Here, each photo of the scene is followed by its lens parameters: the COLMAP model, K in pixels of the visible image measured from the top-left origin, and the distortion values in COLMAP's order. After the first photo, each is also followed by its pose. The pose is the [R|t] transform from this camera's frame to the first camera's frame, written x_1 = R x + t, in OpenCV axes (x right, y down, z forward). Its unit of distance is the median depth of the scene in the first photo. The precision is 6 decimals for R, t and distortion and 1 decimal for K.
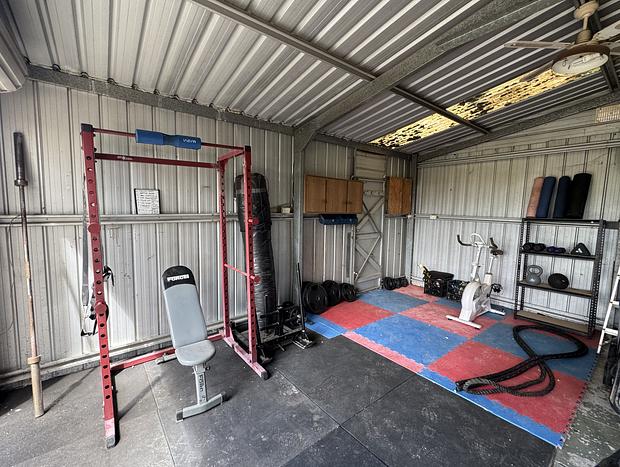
lens RADIAL K [[272.8, 0, 312.6], [0, 272.8, 233.6], [0, 0, 1]] dist [0.001550, 0.000950]
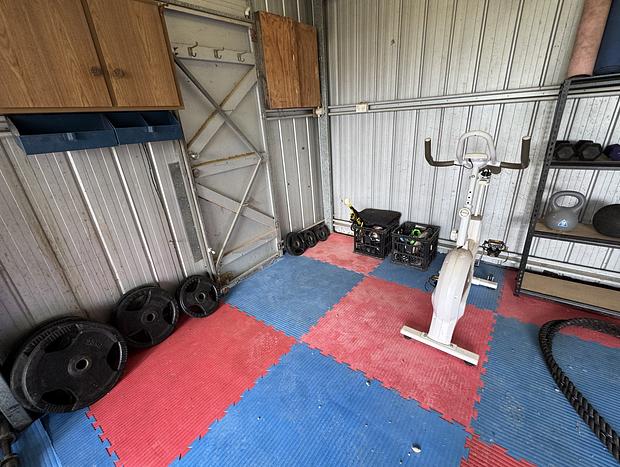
lens RADIAL K [[272.8, 0, 310.0], [0, 272.8, 229.9], [0, 0, 1]] dist [0.001550, 0.000950]
pose [[0.966931, -0.172087, 0.188232, 0.224928], [0.111405, 0.948906, 0.295238, -0.005965], [-0.229422, -0.264505, 0.936698, 0.510606]]
